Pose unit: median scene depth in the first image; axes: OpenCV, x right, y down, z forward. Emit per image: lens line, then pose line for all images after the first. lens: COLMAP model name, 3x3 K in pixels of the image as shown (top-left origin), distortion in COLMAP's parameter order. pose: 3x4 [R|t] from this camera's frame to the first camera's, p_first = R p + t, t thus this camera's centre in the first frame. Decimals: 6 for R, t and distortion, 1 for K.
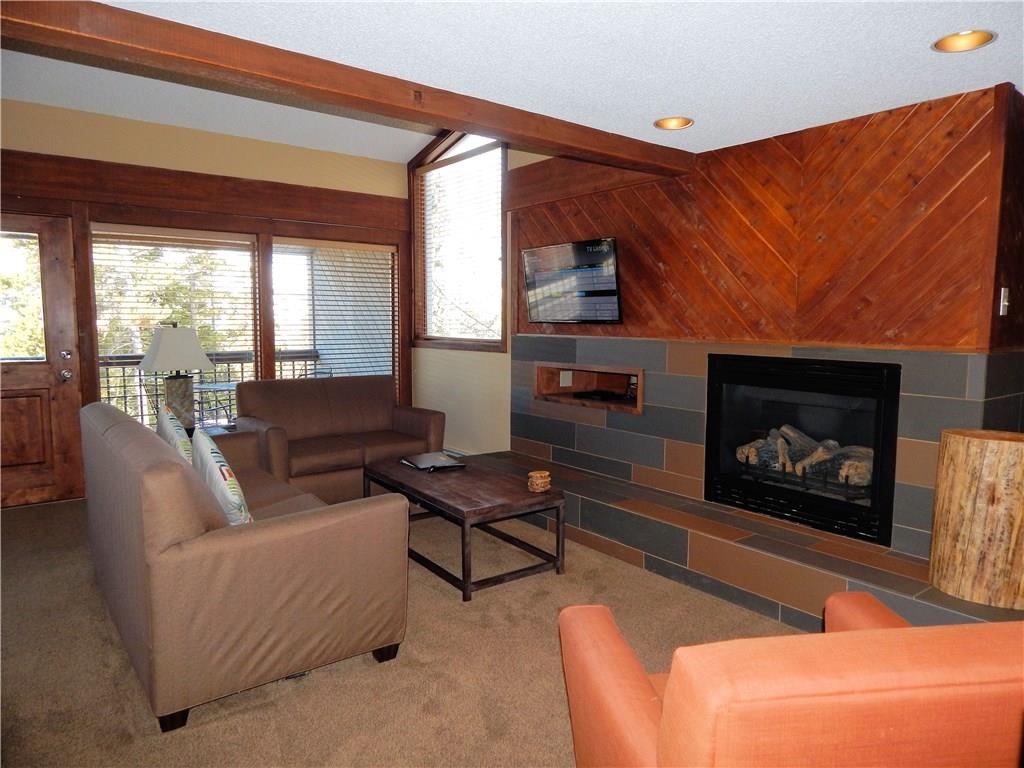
lens RADIAL K [[668.7, 0, 512.0], [0, 668.7, 384.0], [0, 0, 1]] dist [-0.009525, -0.005489]
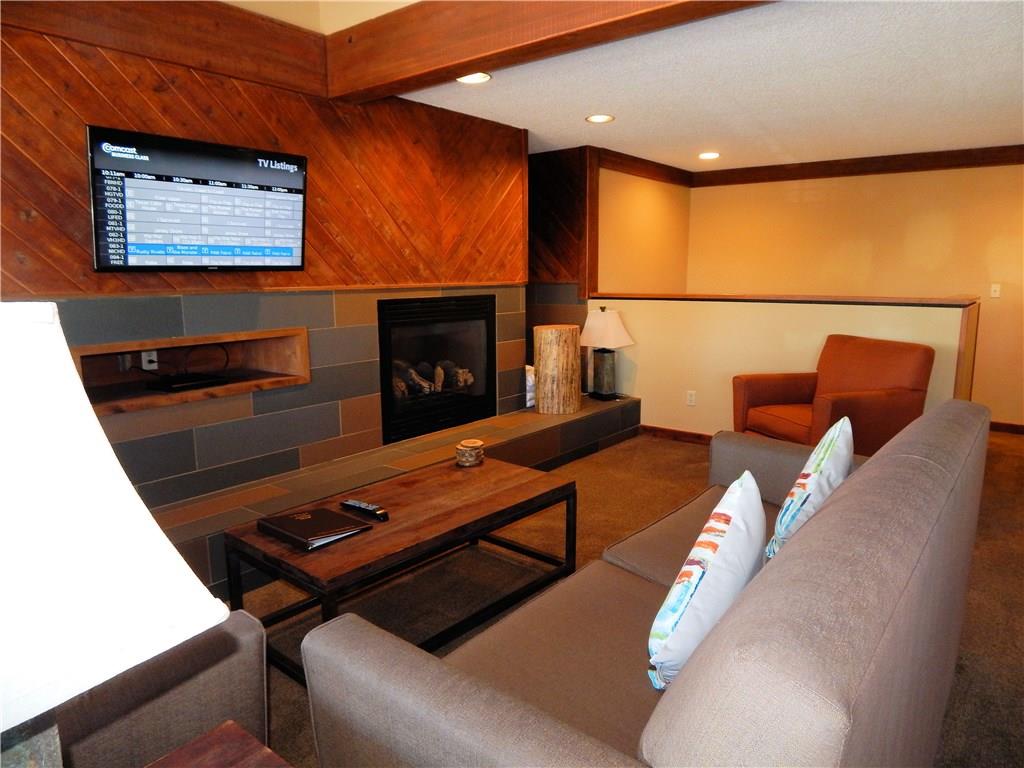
lens RADIAL K [[668.7, 0, 512.0], [0, 668.7, 384.0], [0, 0, 1]] dist [-0.009525, -0.005489]
pose [[-0.226227, -0.163486, 0.960257, -0.747599], [0.102014, 0.976417, 0.190271, -0.094862], [-0.968718, 0.141004, -0.204214, 1.056334]]
